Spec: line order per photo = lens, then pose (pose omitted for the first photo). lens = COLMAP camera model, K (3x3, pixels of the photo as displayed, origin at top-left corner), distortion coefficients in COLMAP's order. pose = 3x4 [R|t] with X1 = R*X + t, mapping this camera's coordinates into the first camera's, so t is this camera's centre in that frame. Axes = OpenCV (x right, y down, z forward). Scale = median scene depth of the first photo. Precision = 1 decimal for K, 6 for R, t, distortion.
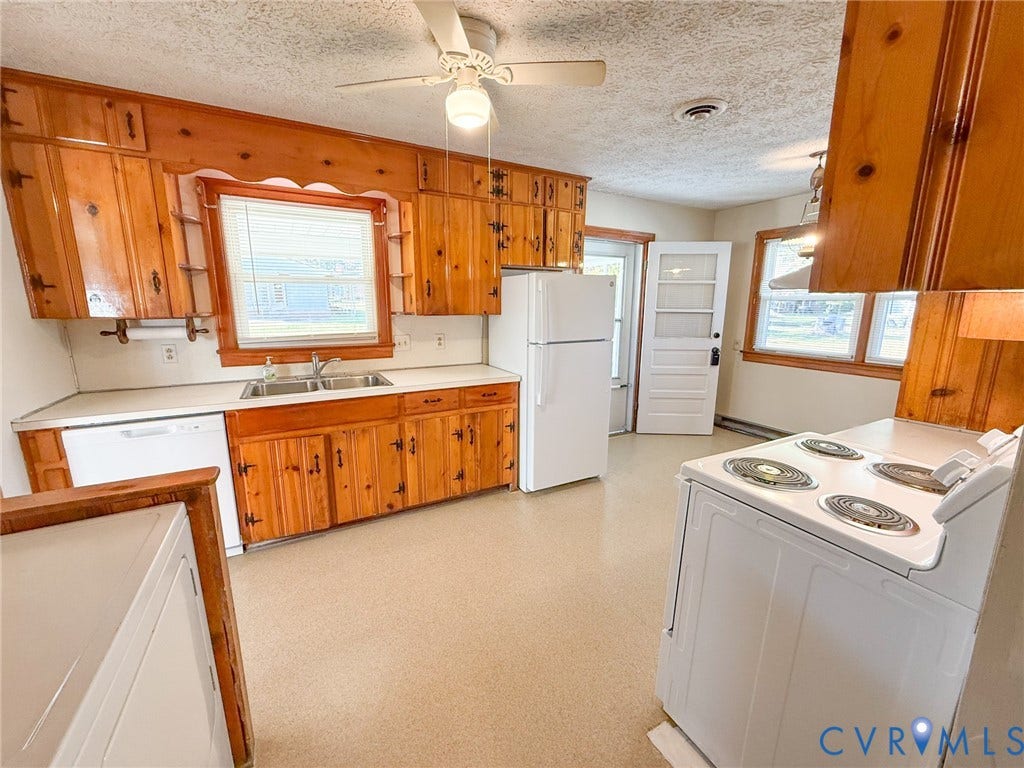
lens RADIAL K [[409.1, 0, 510.5], [0, 409.1, 382.7], [0, 0, 1]] dist [0.001445, 0.000083]
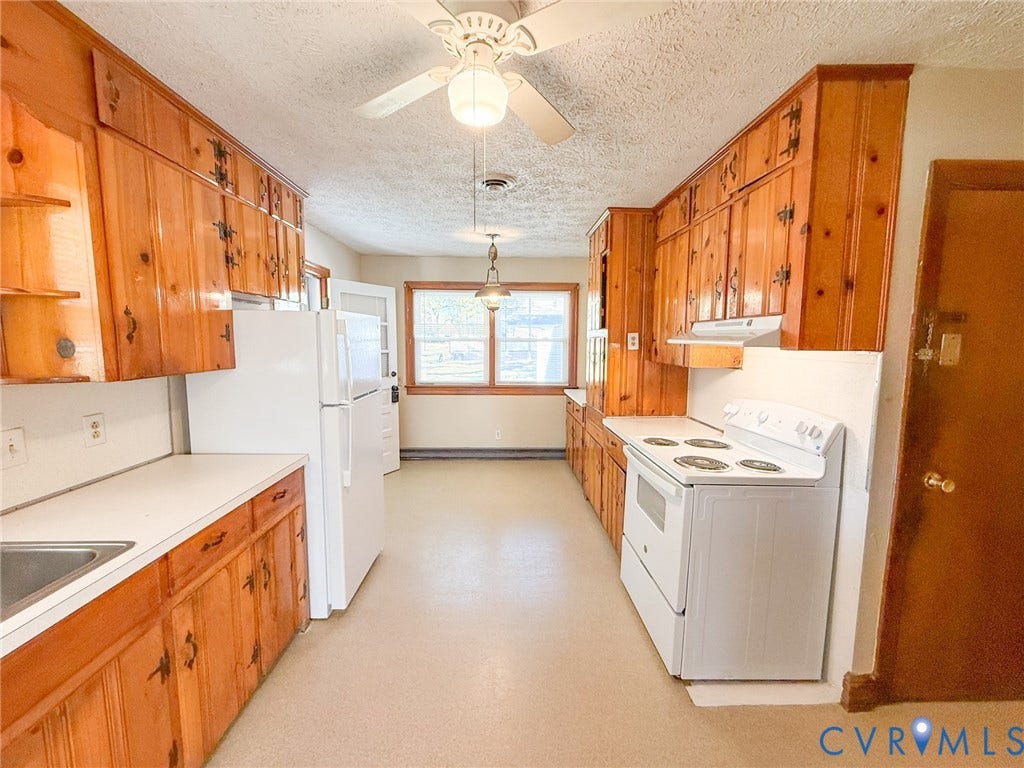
lens RADIAL K [[409.1, 0, 510.5], [0, 409.1, 382.7], [0, 0, 1]] dist [0.001445, 0.000083]
pose [[0.456770, -0.094050, 0.884599, -0.412132], [0.166372, 0.985882, 0.018911, -0.091061], [-0.873889, 0.138534, 0.465969, 0.359335]]
